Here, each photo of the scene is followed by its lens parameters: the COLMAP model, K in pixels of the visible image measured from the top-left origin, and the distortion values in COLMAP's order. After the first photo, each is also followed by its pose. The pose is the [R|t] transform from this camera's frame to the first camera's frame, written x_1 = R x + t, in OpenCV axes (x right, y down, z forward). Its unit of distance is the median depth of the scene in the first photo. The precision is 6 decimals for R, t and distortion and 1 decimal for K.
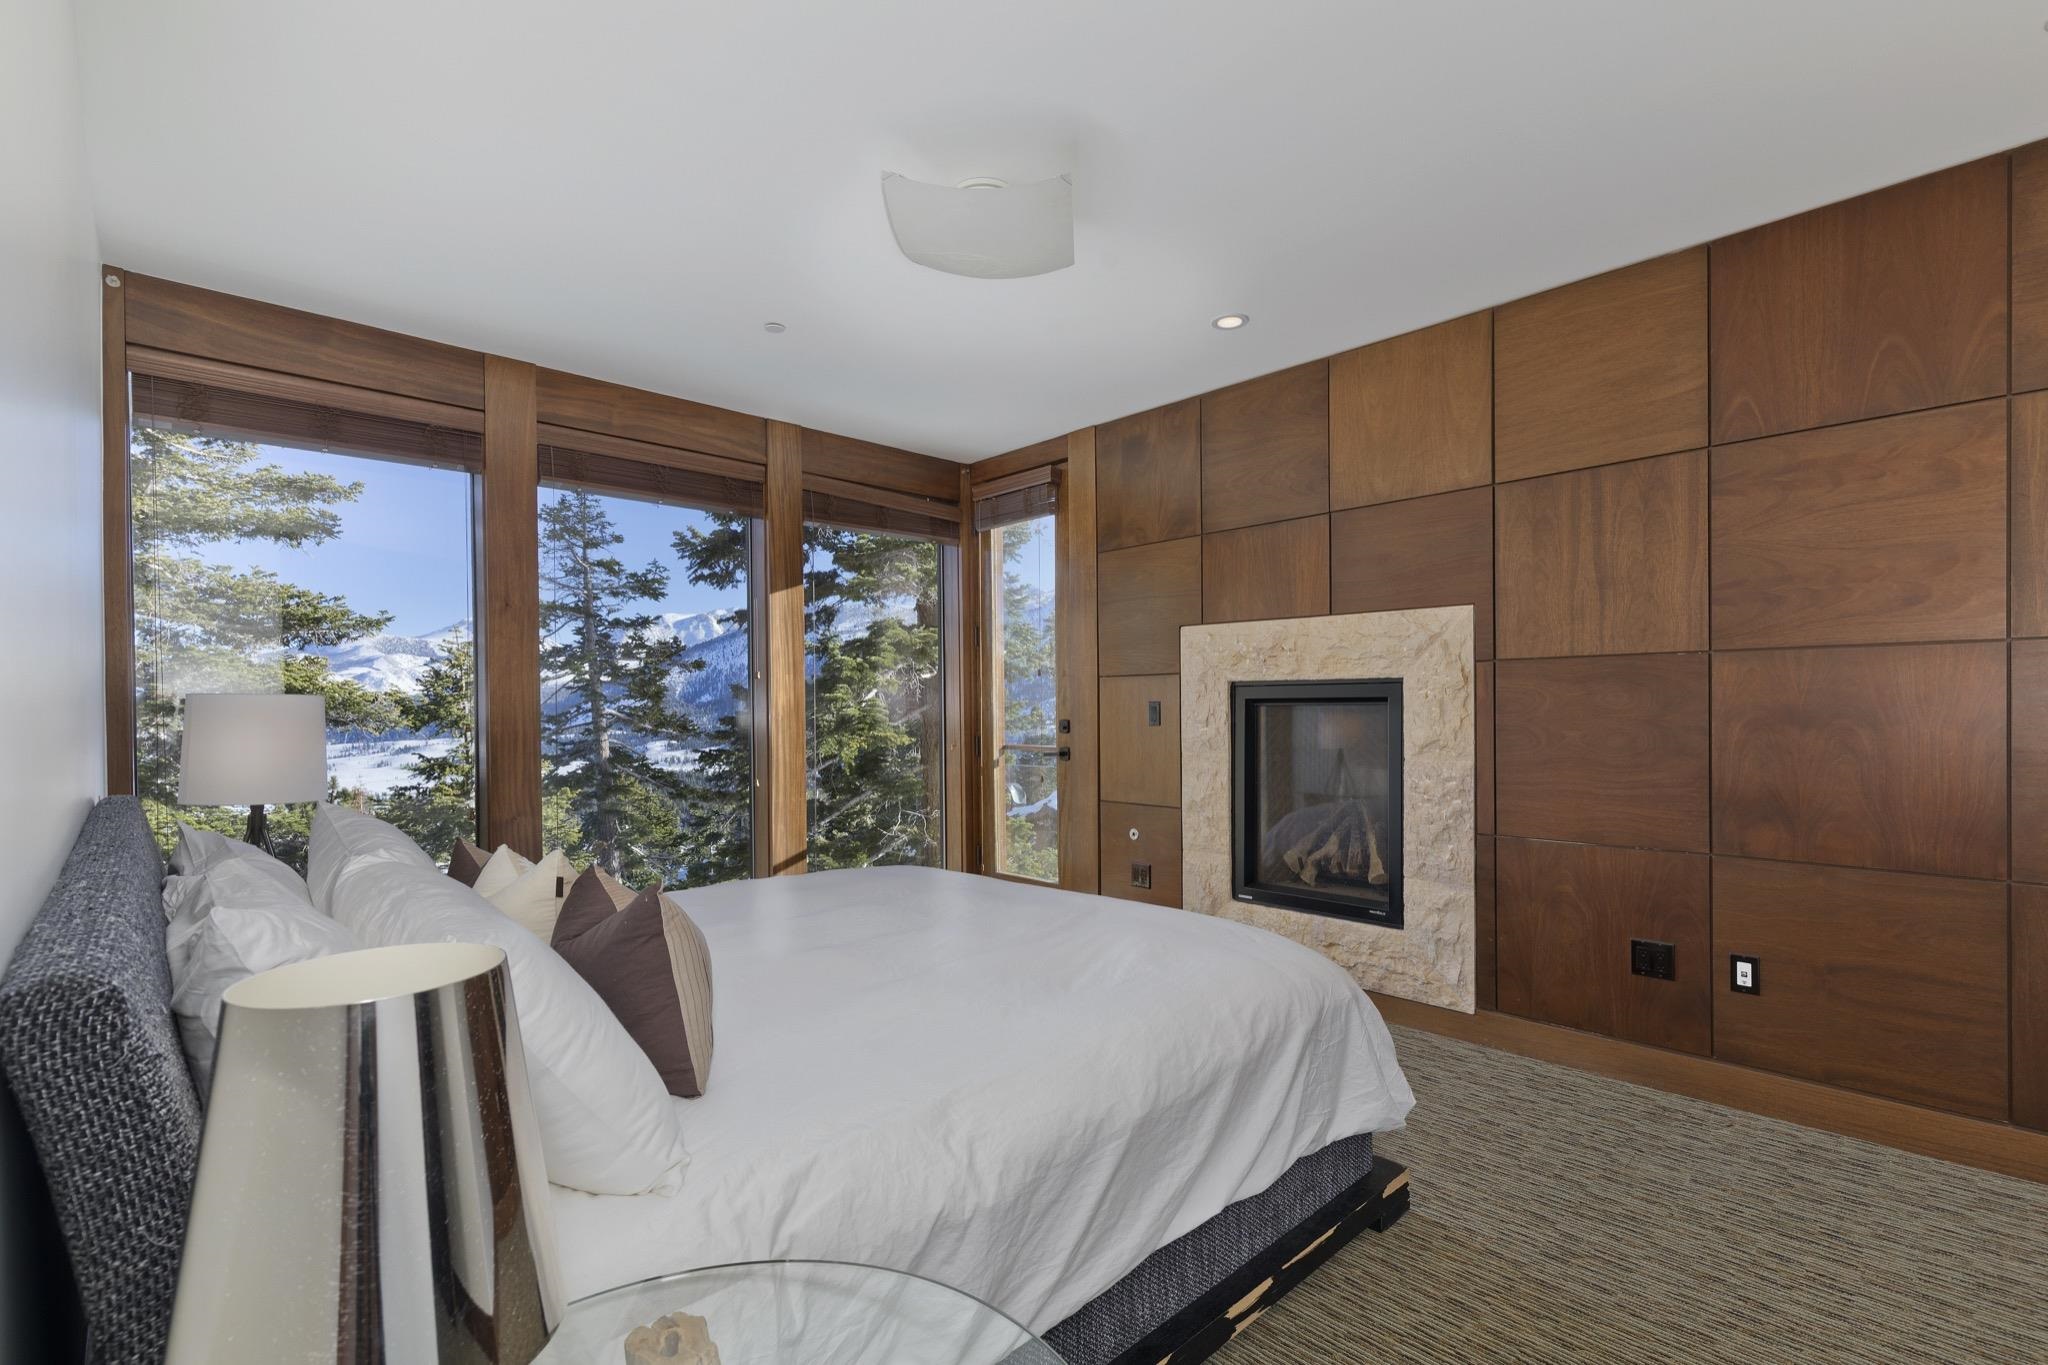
lens RADIAL K [[918.4, 0, 1046.1], [0, 918.4, 697.5], [0, 0, 1]] dist [0.010336, 0.000224]
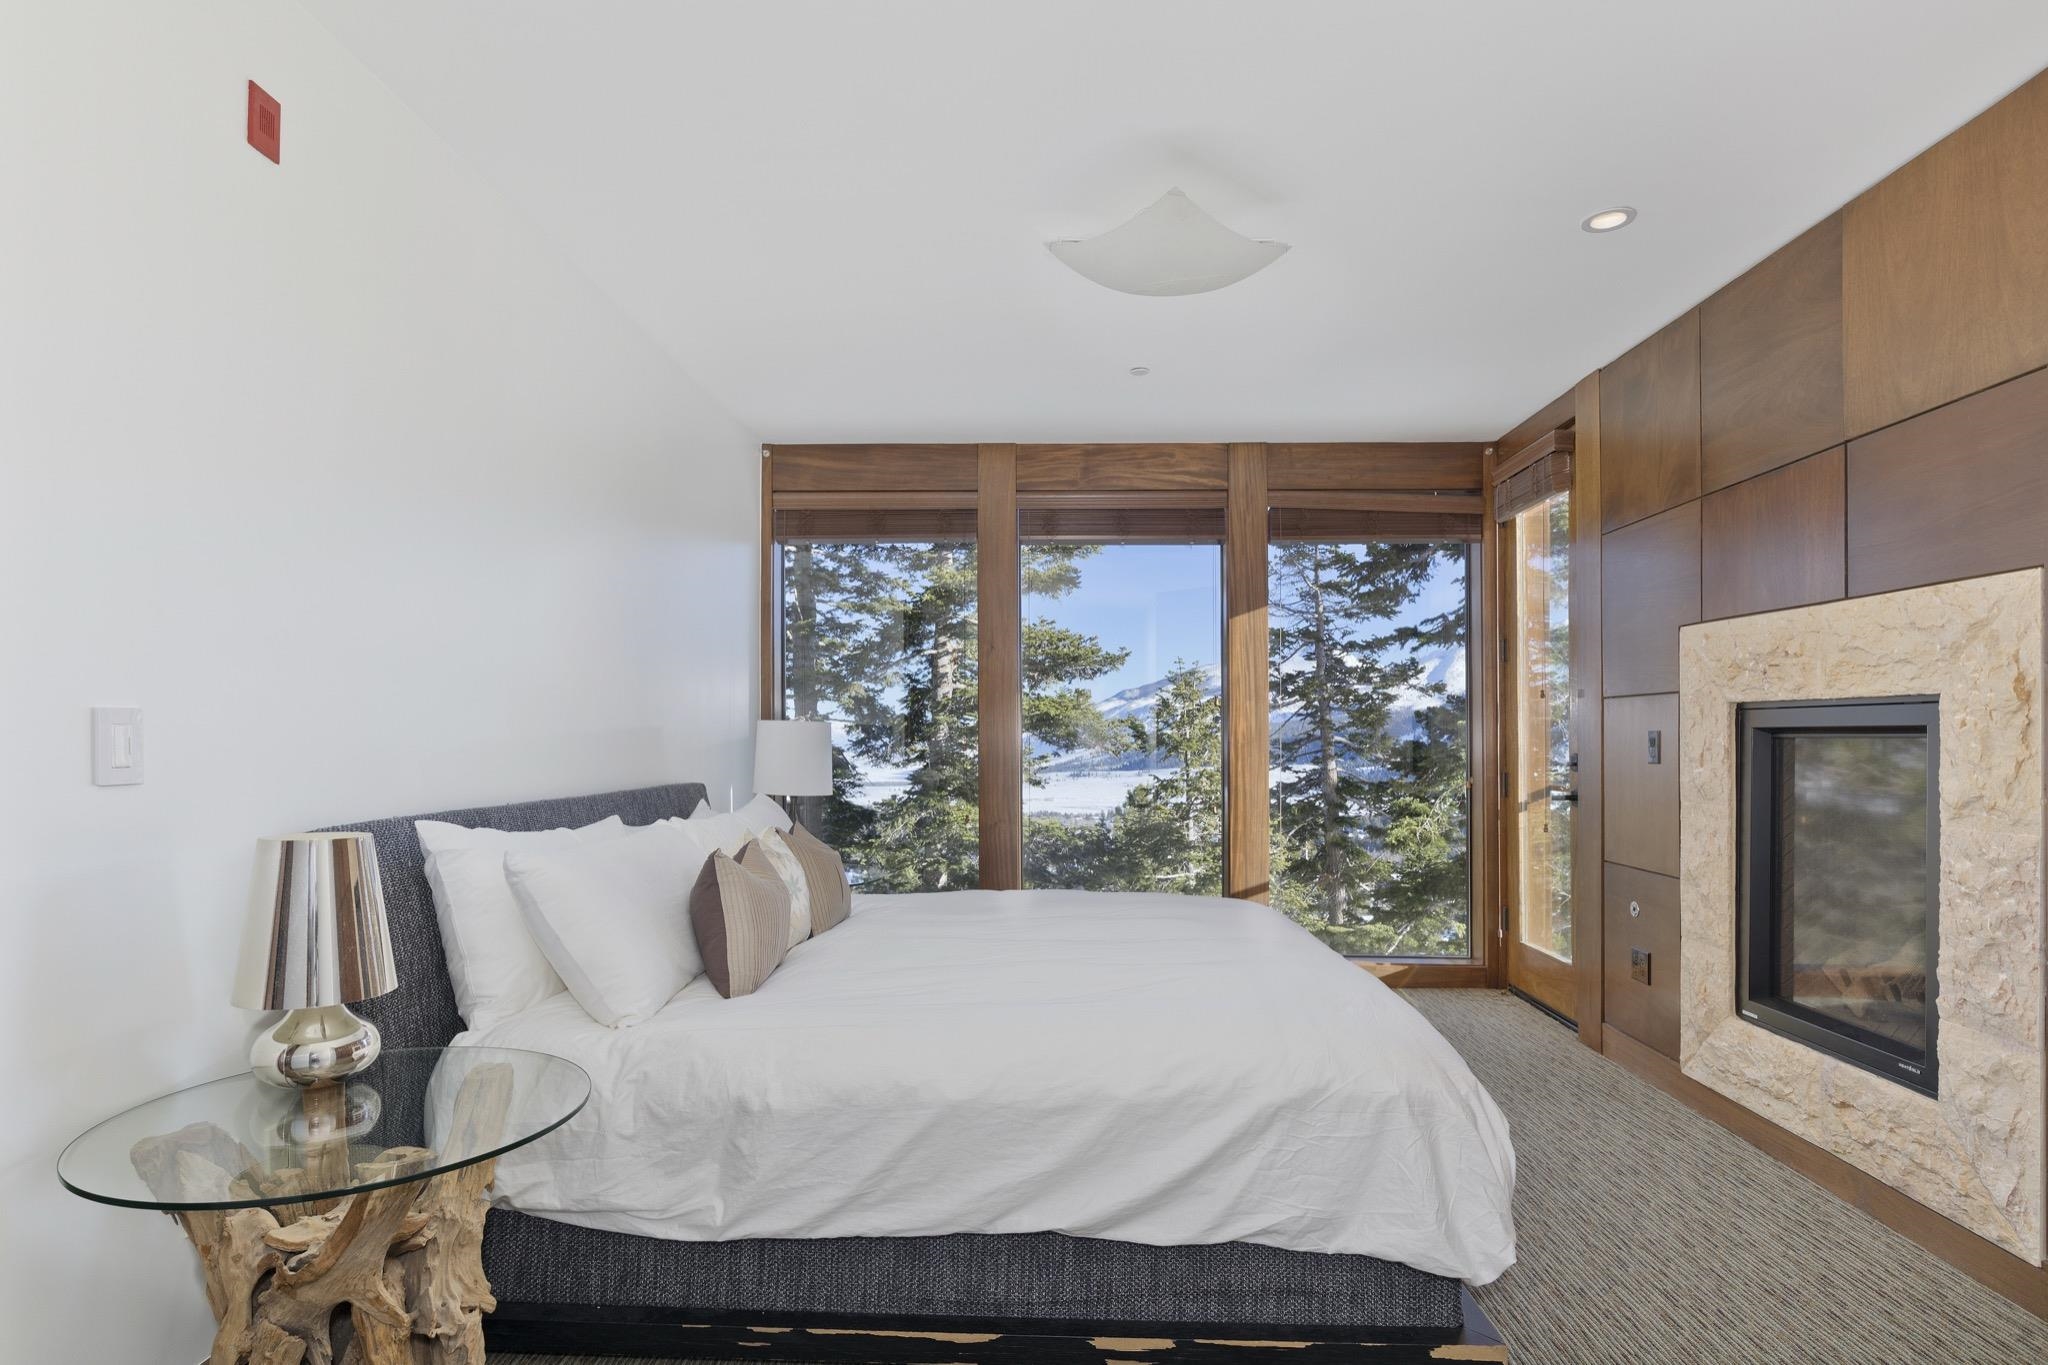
lens RADIAL K [[1075.8, 0, 1071.9], [0, 1075.8, 722.6], [0, 0, 1]] dist [0.004916, 0.000157]
pose [[0.710199, -0.000145, -0.704001, 0.410257], [-0.001492, 0.999997, -0.001711, -0.000122], [0.703999, 0.002266, 0.710197, 0.062925]]
